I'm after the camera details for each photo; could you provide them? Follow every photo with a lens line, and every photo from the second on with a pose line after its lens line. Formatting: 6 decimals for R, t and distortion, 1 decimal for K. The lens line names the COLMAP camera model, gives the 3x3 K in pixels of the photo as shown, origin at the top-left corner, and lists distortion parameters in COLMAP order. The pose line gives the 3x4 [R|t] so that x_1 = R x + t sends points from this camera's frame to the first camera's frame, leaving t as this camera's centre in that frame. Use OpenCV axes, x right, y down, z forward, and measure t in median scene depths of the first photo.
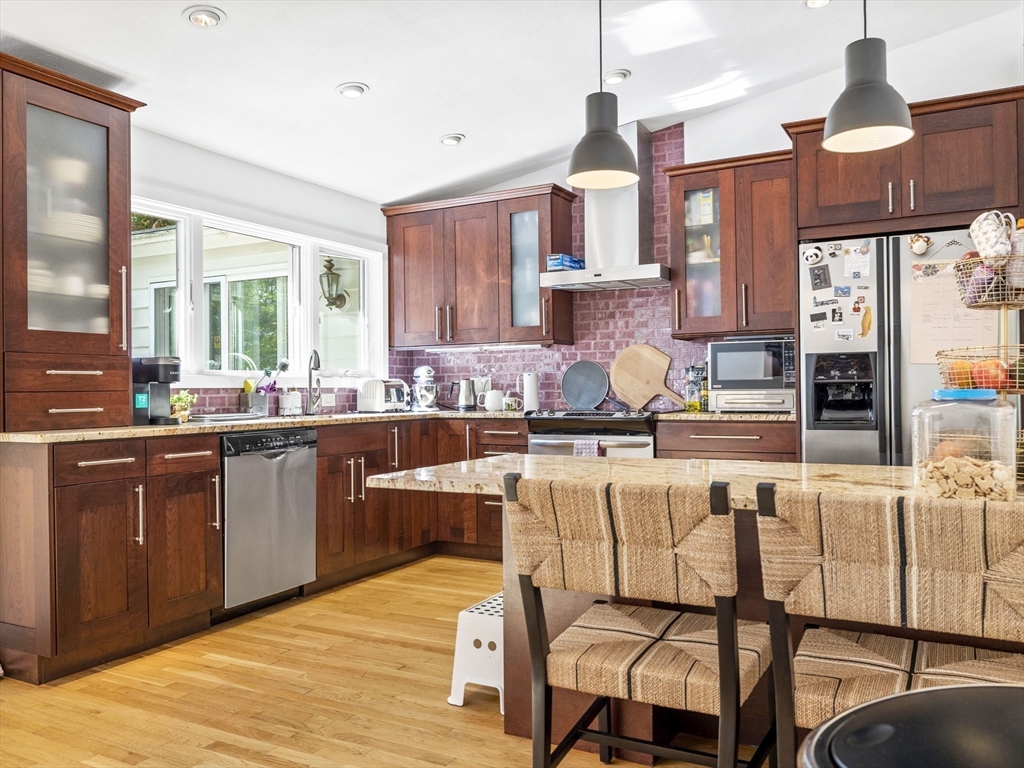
lens RADIAL K [[813.4, 0, 512.7], [0, 813.4, 384.1], [0, 0, 1]] dist [-0.006370, 0.002810]
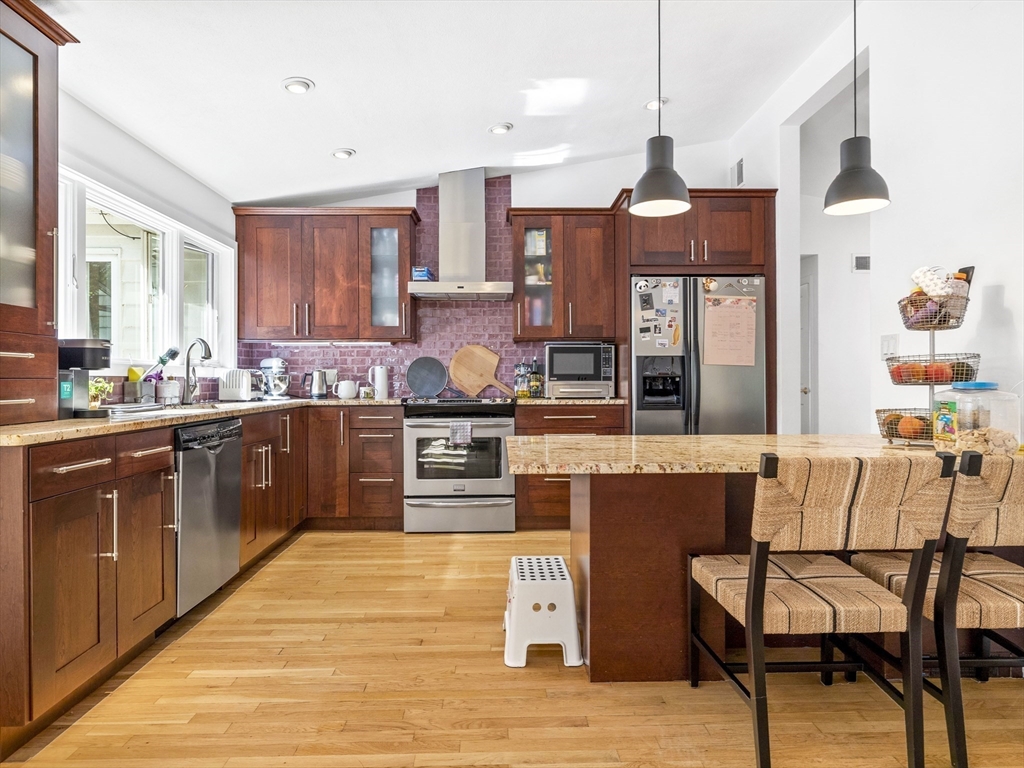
lens RADIAL K [[604.4, 0, 510.9], [0, 604.4, 377.8], [0, 0, 1]] dist [0.002562, -0.003423]
pose [[0.867904, 0.009123, 0.496649, -0.345962], [-0.009564, 0.999953, -0.001656, 0.004151], [-0.496641, -0.003313, 0.867950, 0.210930]]
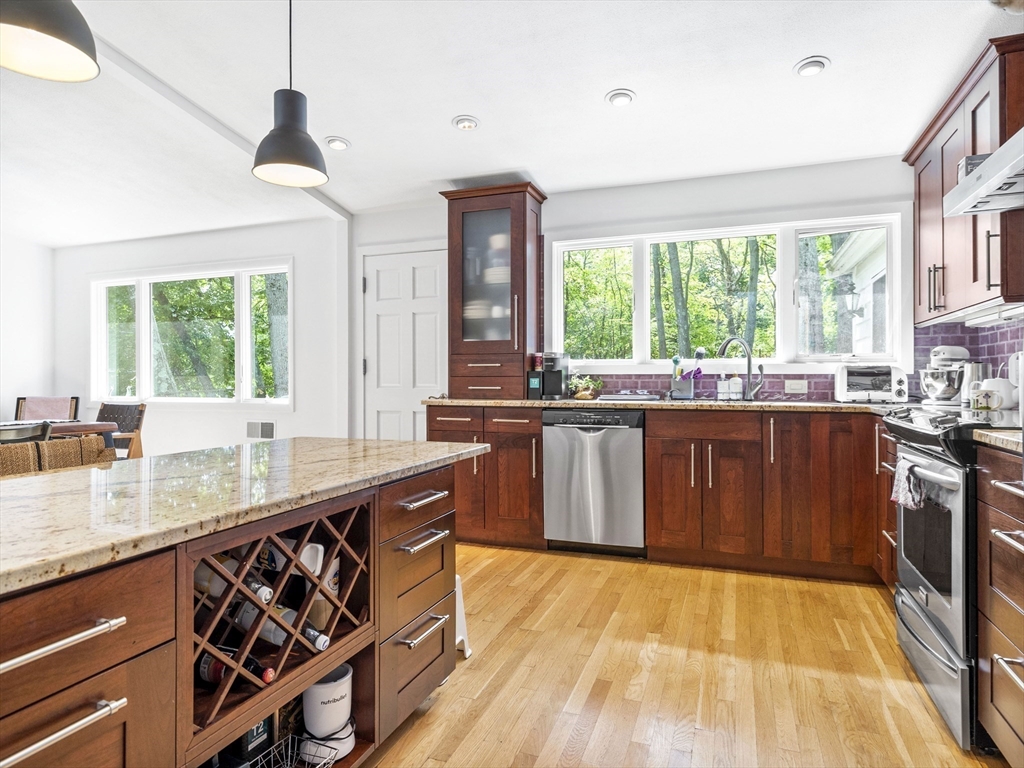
lens RADIAL K [[604.4, 0, 511.1], [0, 604.4, 373.6], [0, 0, 1]] dist [0.002562, -0.003423]
pose [[0.134082, 0.003568, -0.990964, 0.590700], [0.005015, 0.999978, 0.004279, -0.001127], [0.990958, -0.005544, 0.134061, 0.761601]]
